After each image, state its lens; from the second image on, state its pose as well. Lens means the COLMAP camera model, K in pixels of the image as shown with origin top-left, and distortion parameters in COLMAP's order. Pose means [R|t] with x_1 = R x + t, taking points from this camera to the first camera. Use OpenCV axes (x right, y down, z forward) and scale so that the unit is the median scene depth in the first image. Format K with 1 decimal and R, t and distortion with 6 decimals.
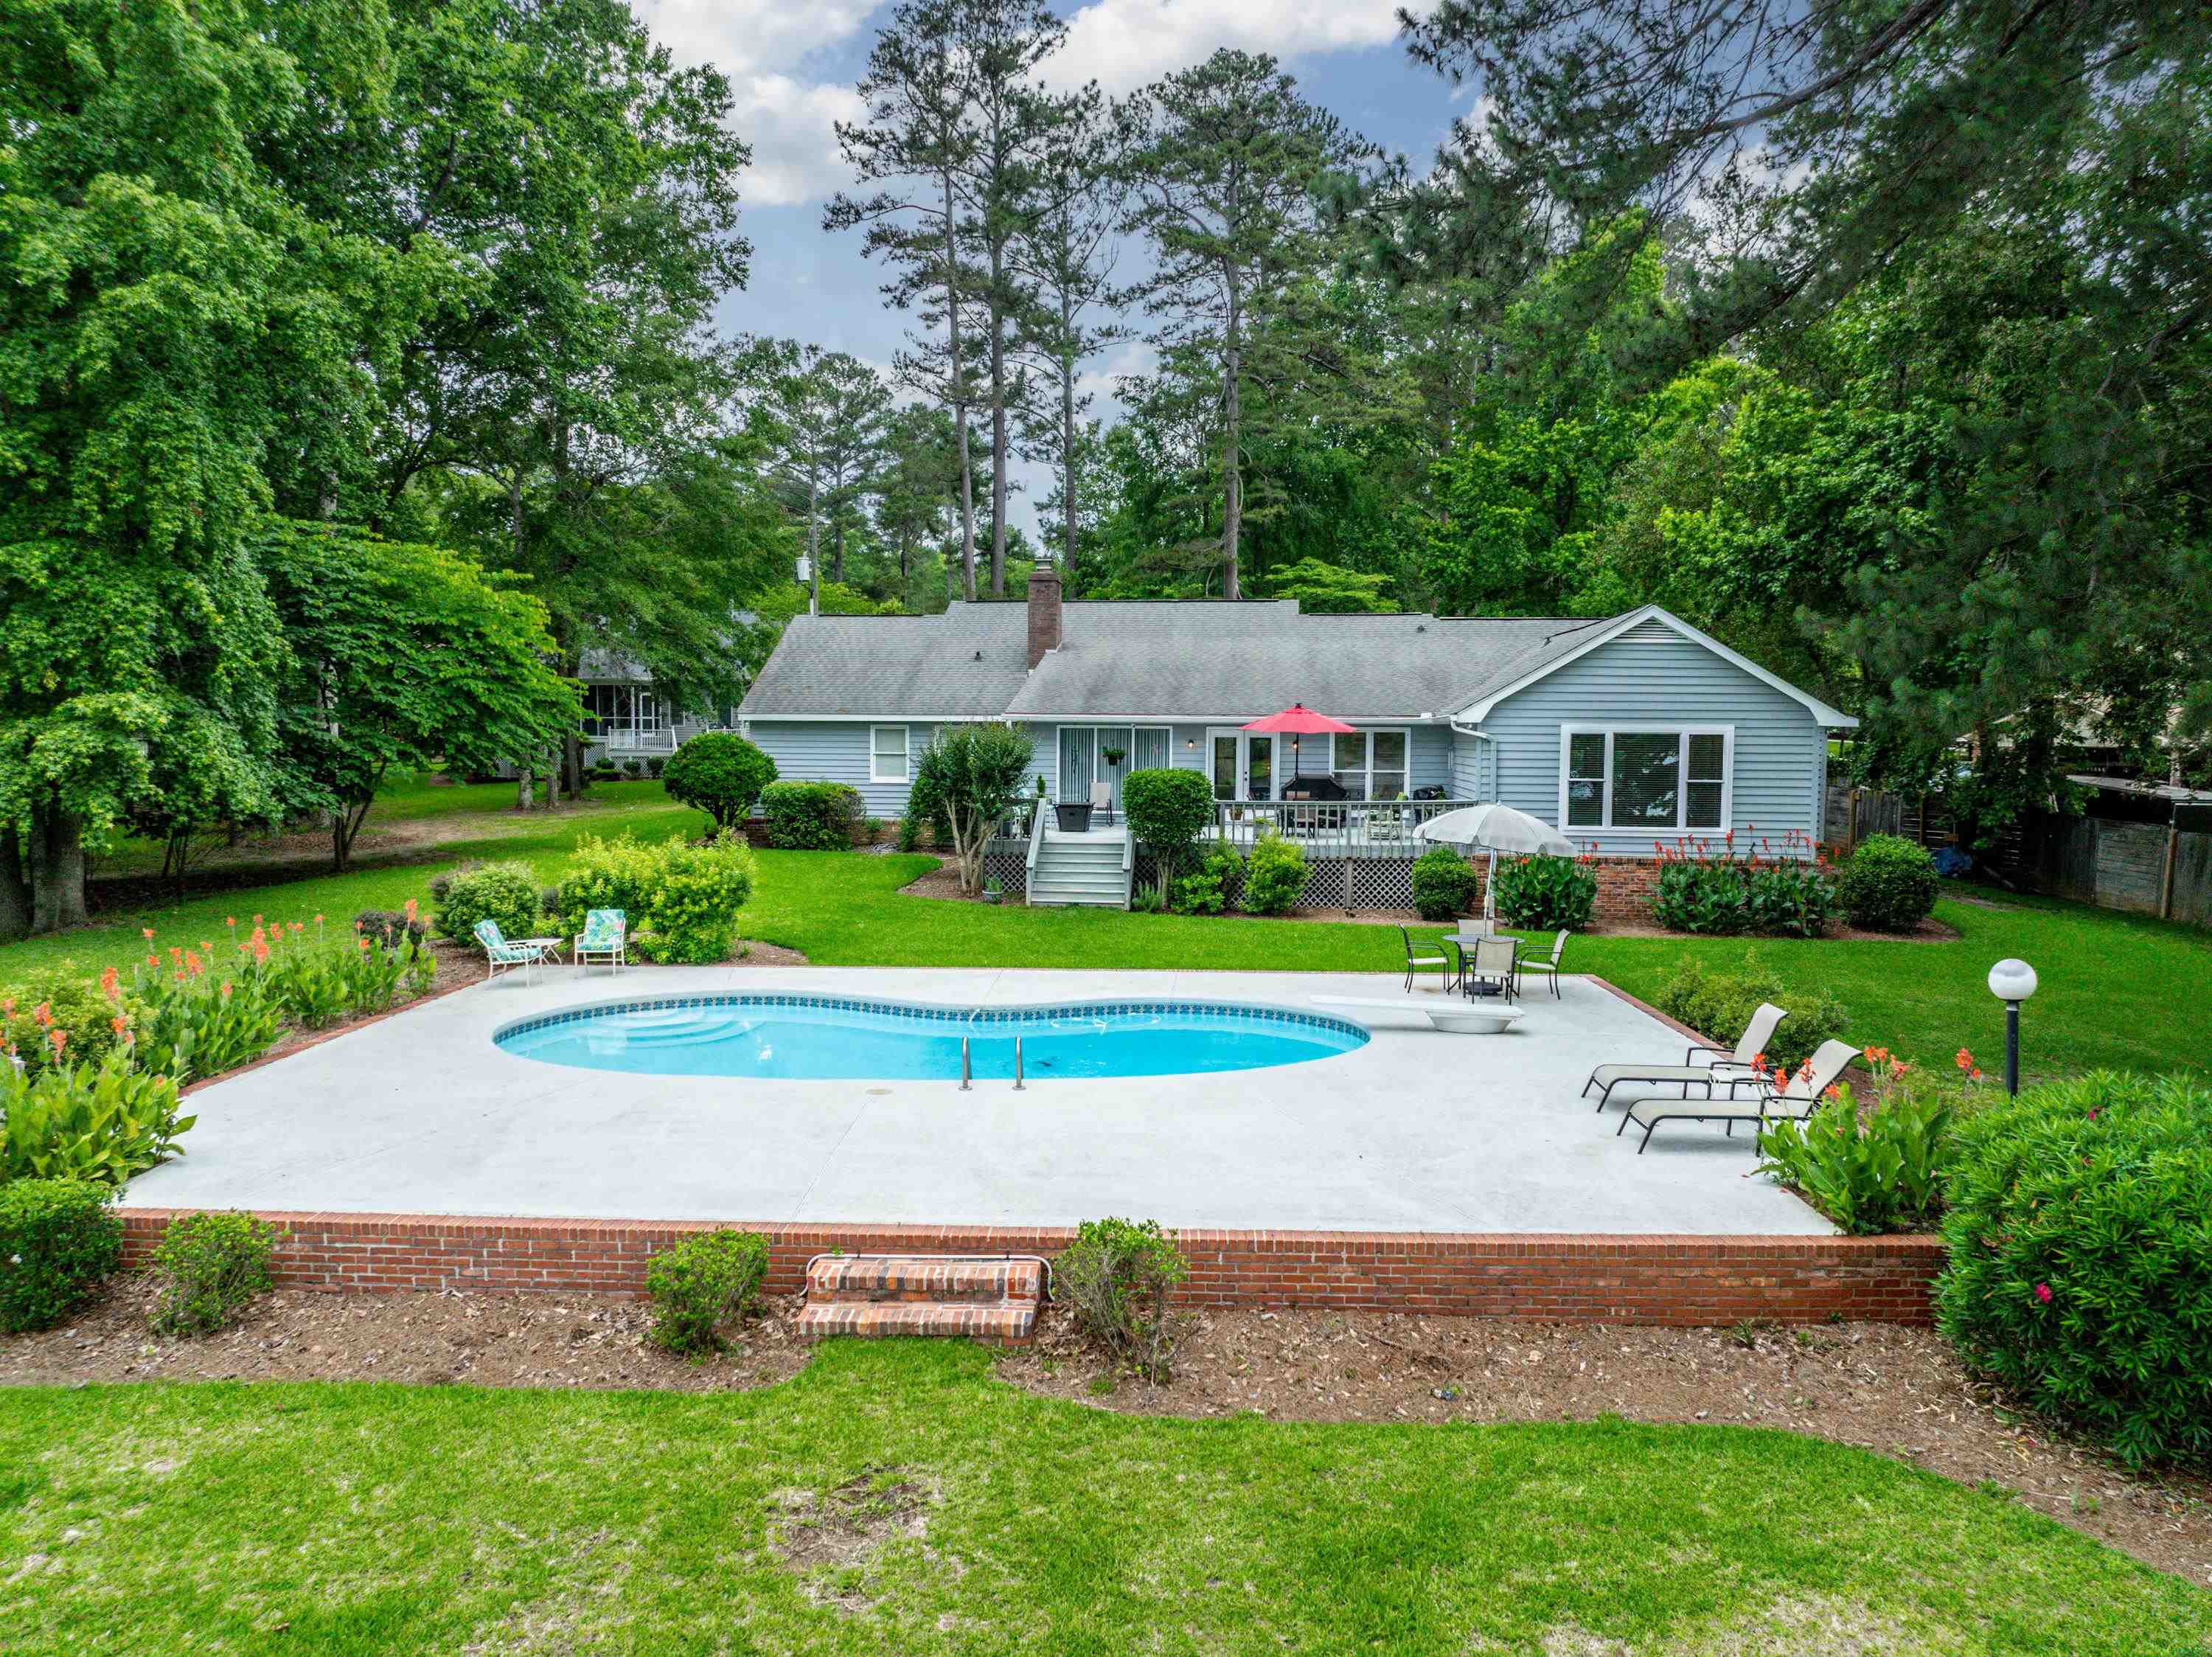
lens RADIAL K [[1518.5, 0, 1106.0], [0, 1518.5, 828.5], [0, 0, 1]] dist [-0.025316, -0.000157]
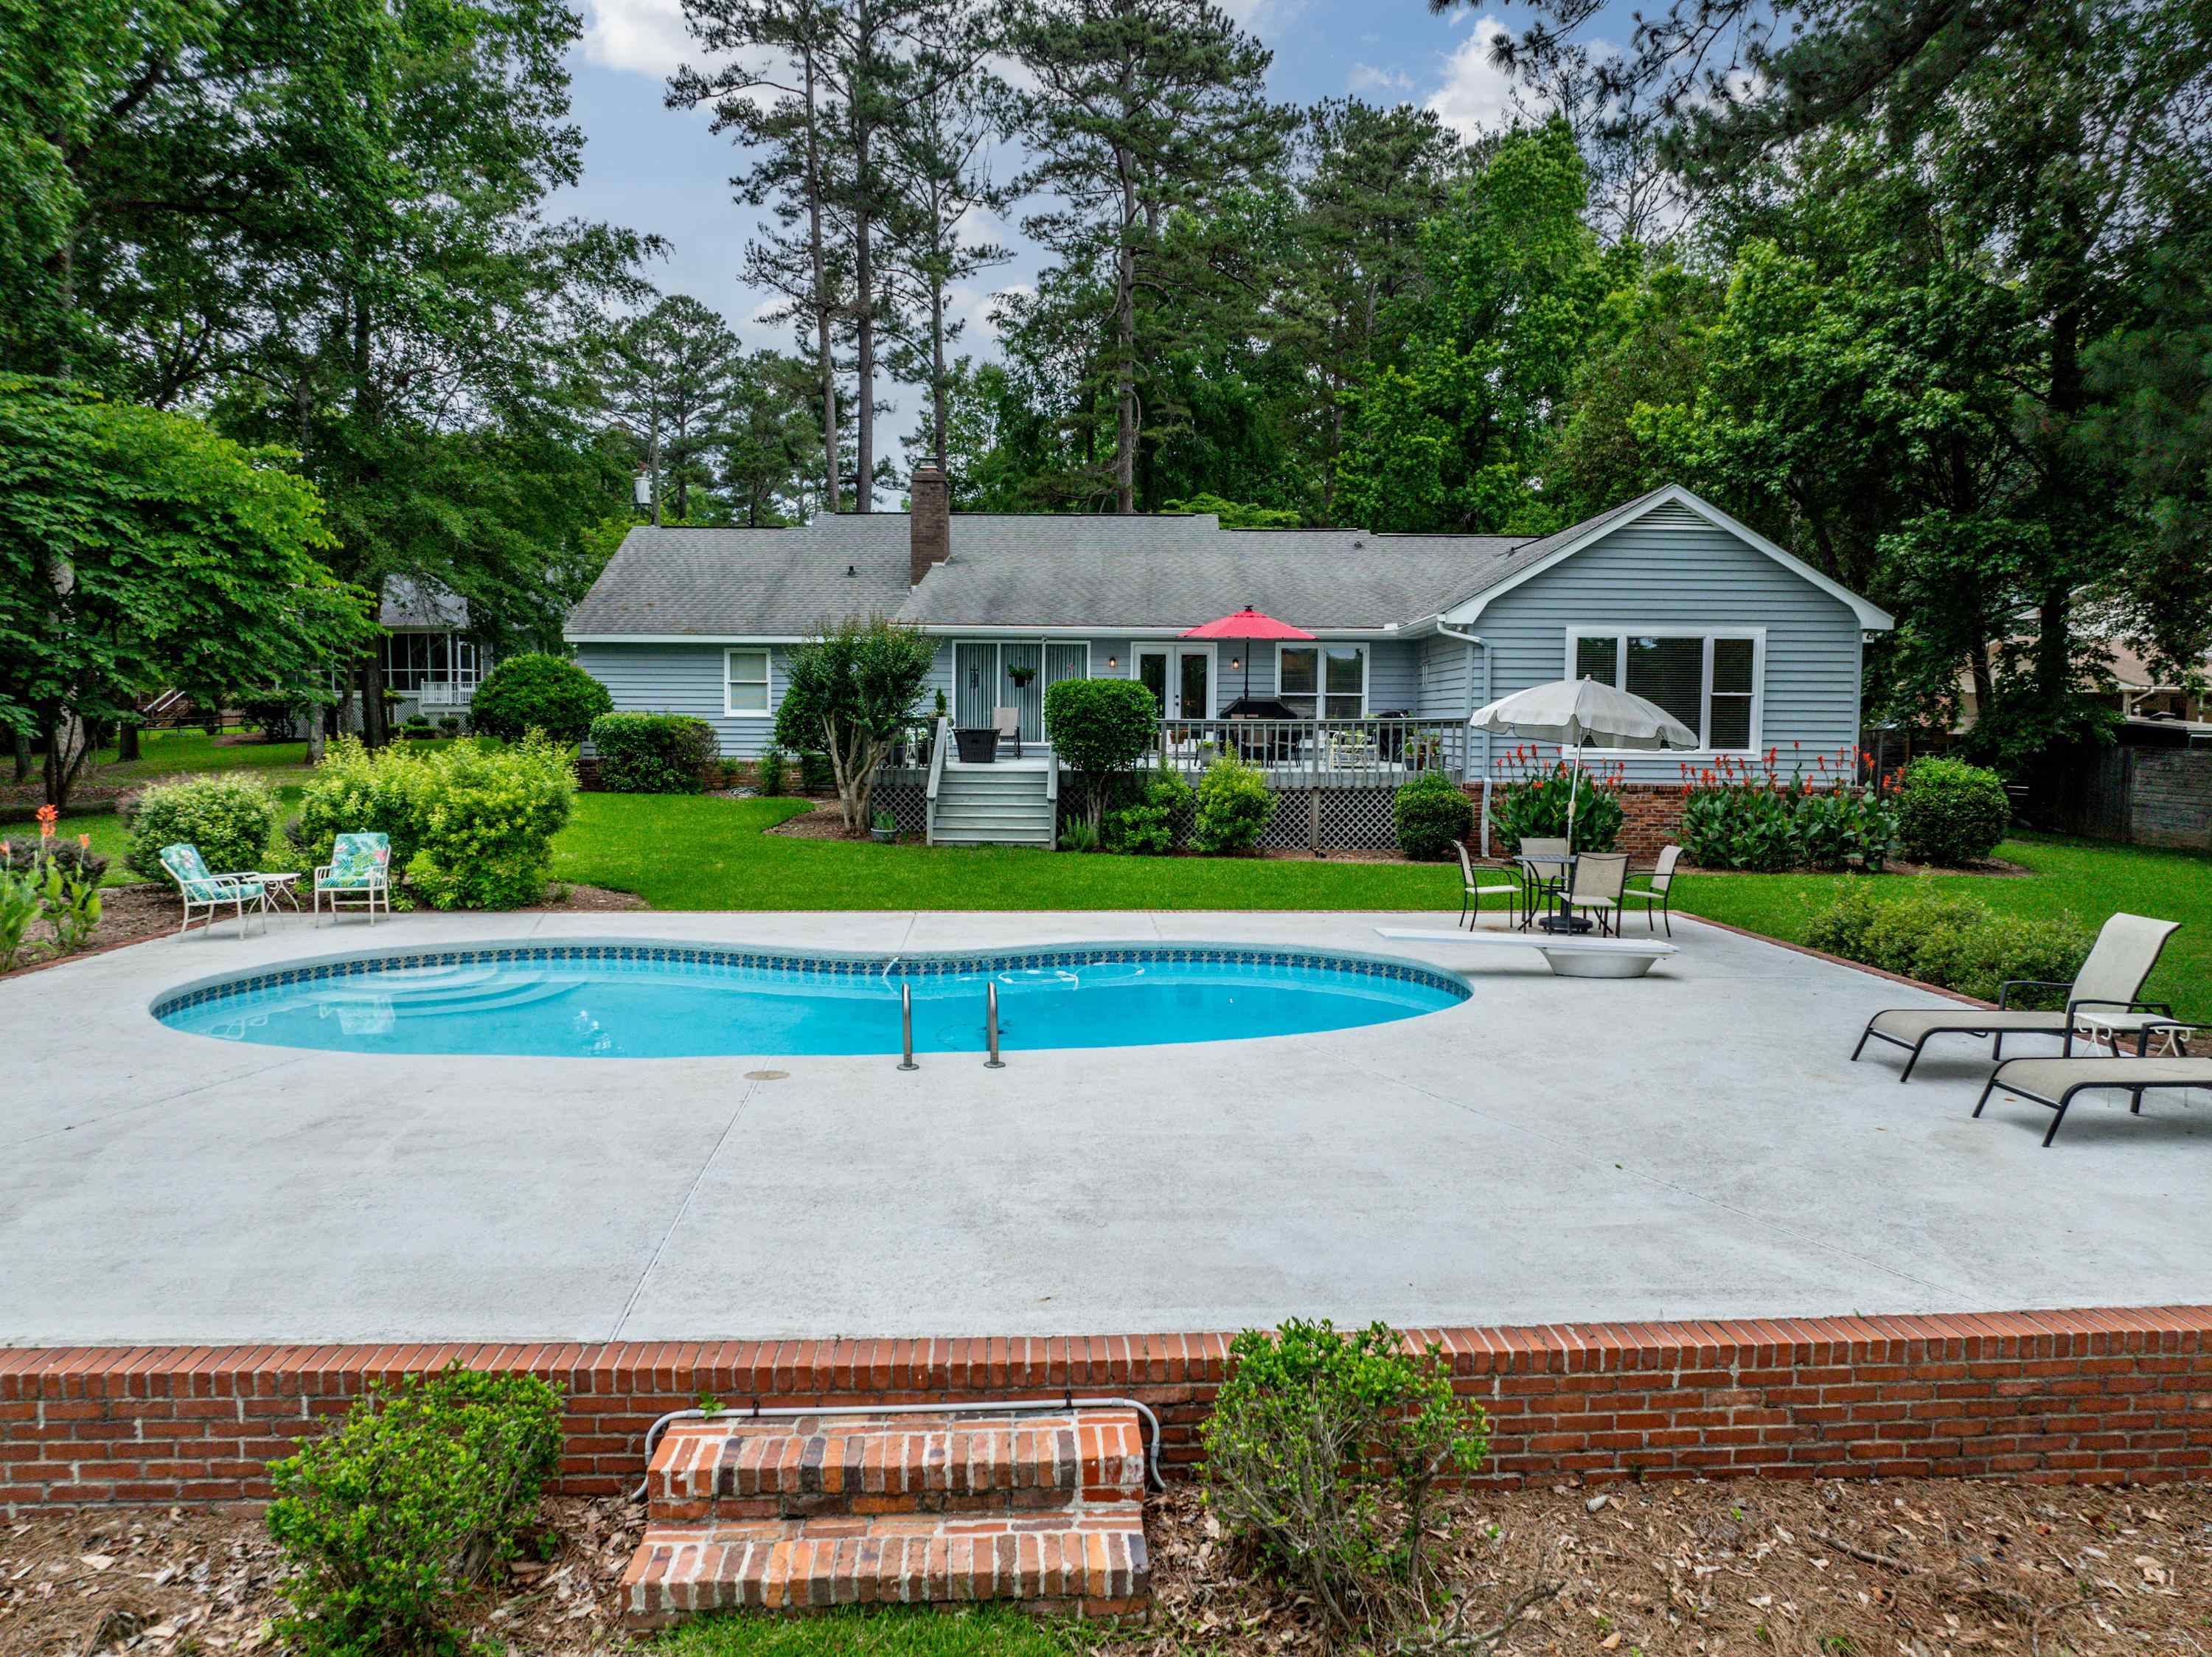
lens RADIAL K [[1527.5, 0, 1106.0], [0, 1527.5, 828.5], [0, 0, 1]] dist [-0.045660, 0.017089]
pose [[0.995332, -0.005405, 0.096357, -0.035147], [0.004471, 0.999941, 0.009906, 0.033454], [-0.096405, -0.009429, 0.995298, 0.183974]]
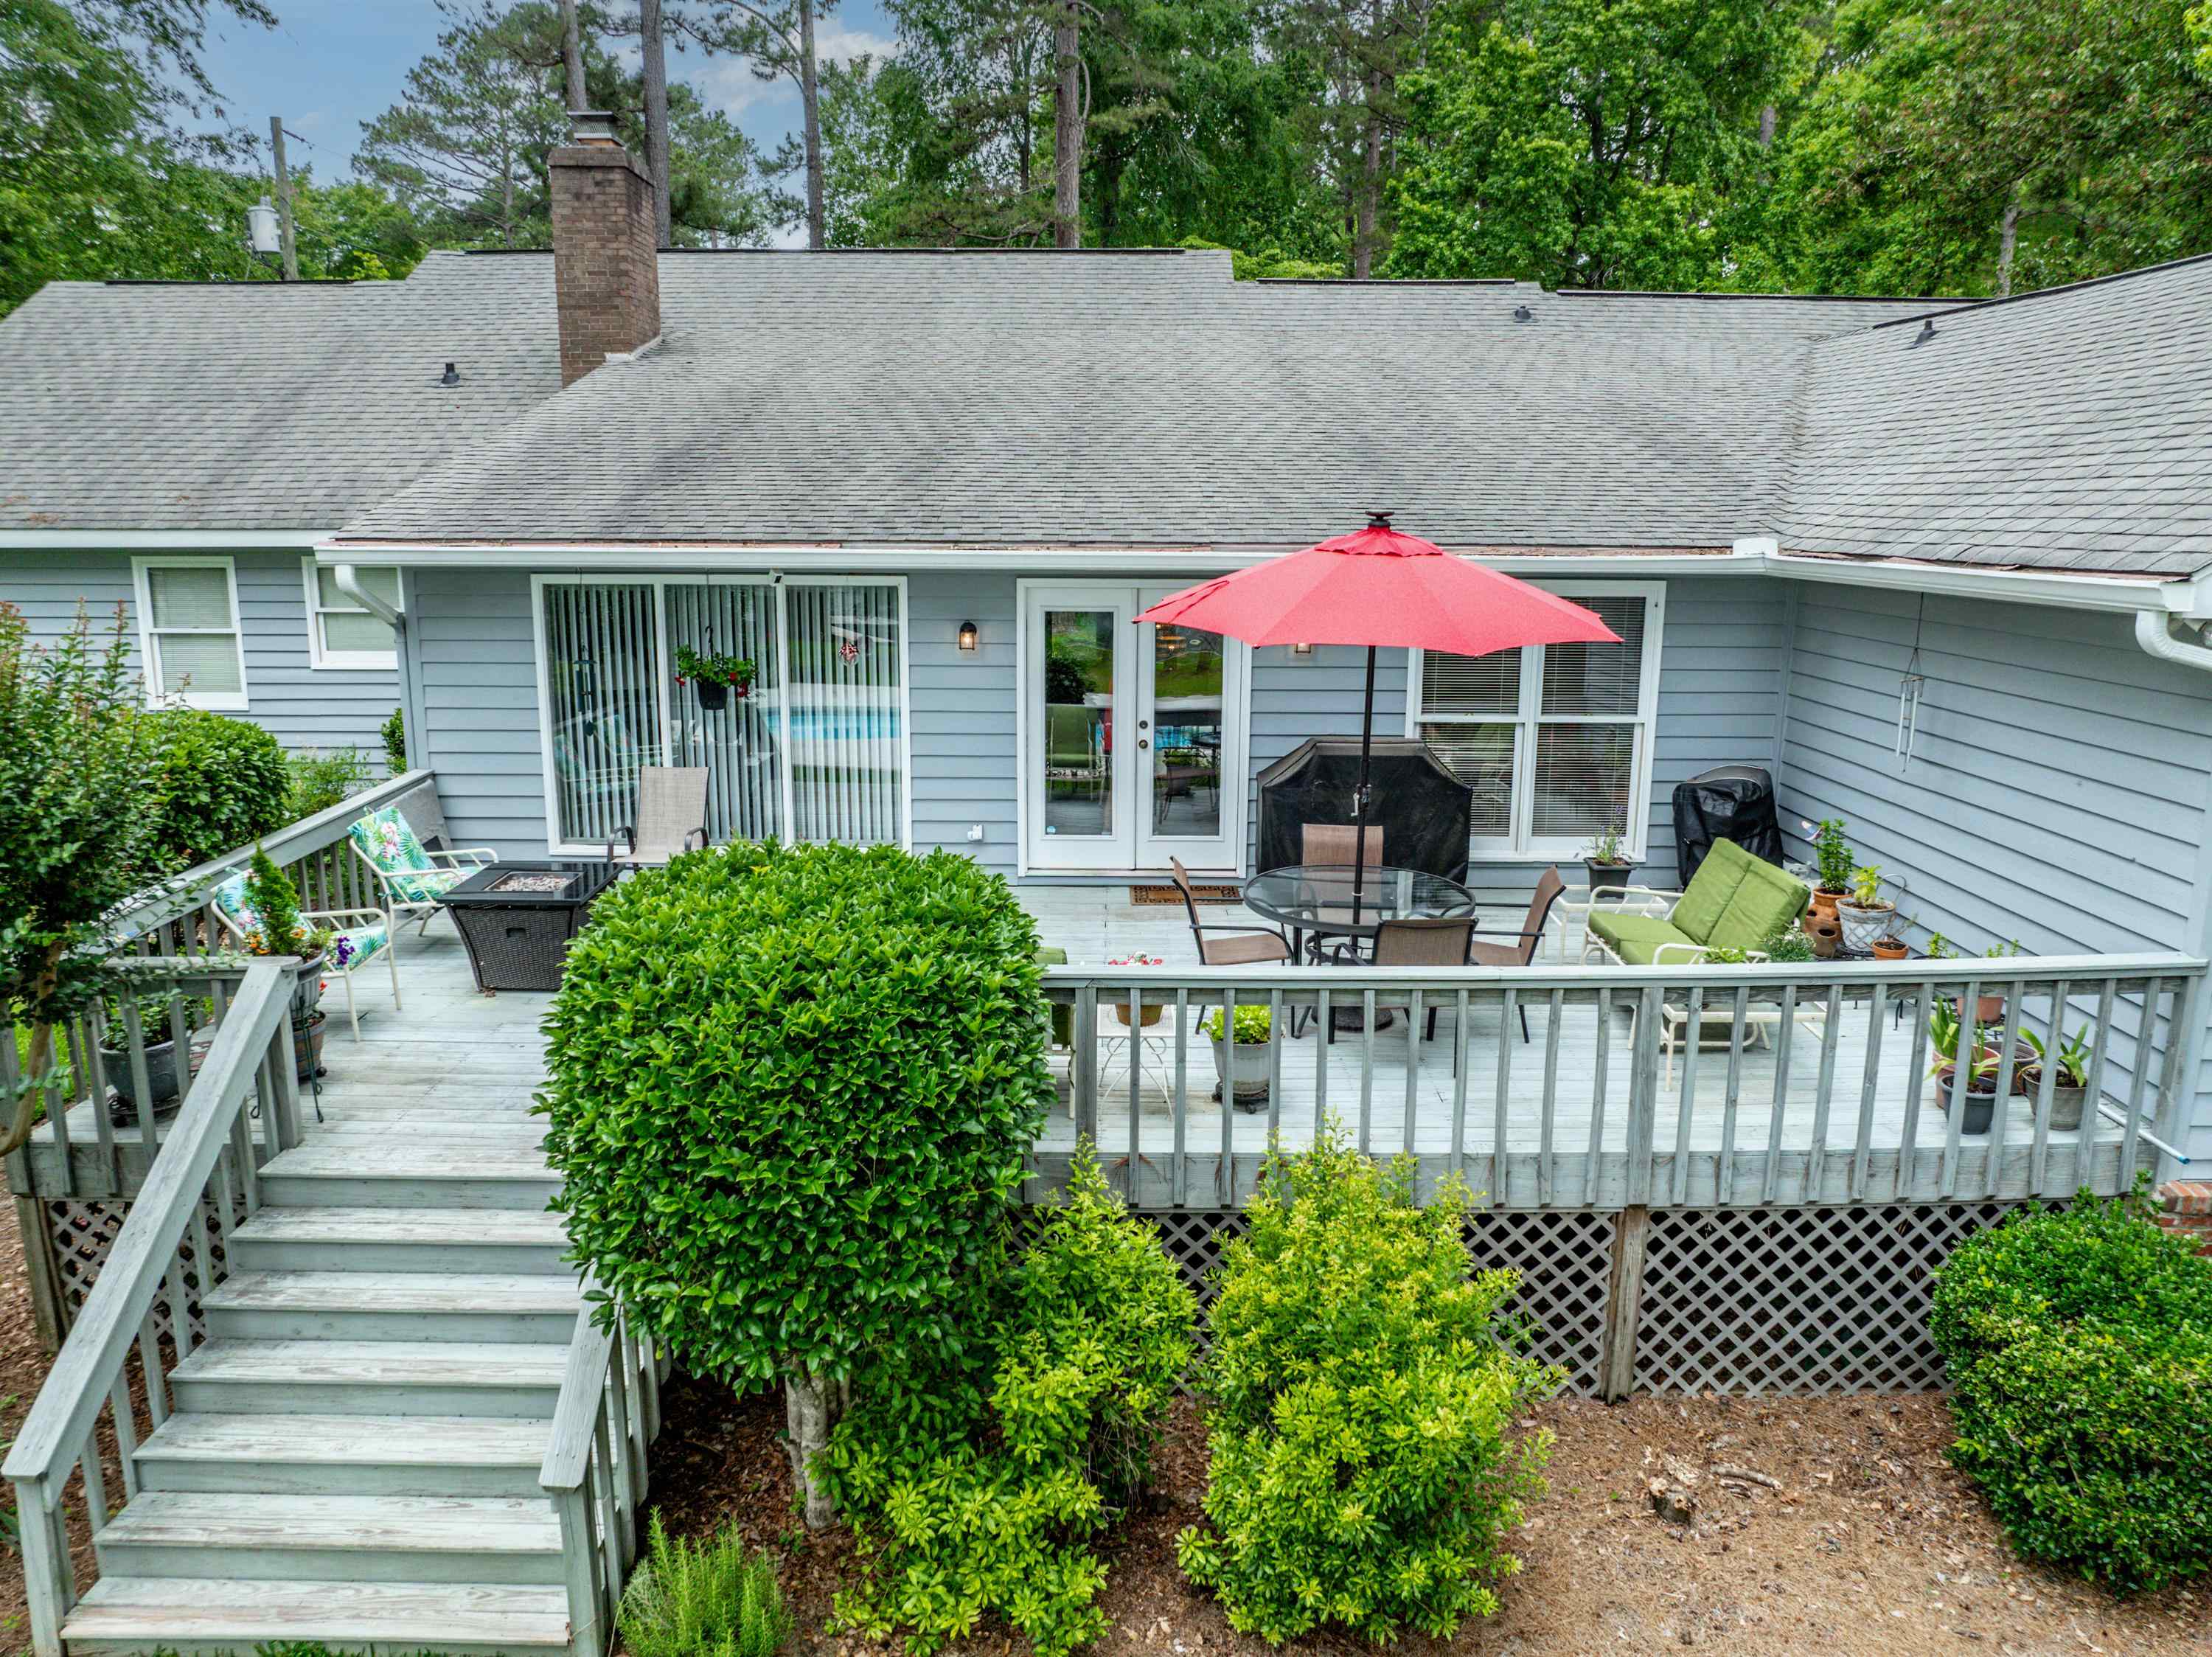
lens RADIAL K [[1552.1, 0, 1106.0], [0, 1552.1, 828.5], [0, 0, 1]] dist [-0.075719, 0.051414]
pose [[0.993768, -0.023864, 0.108887, 0.057744], [0.008000, 0.989566, 0.143860, -0.072882], [-0.111184, -0.142092, 0.983589, 0.804262]]
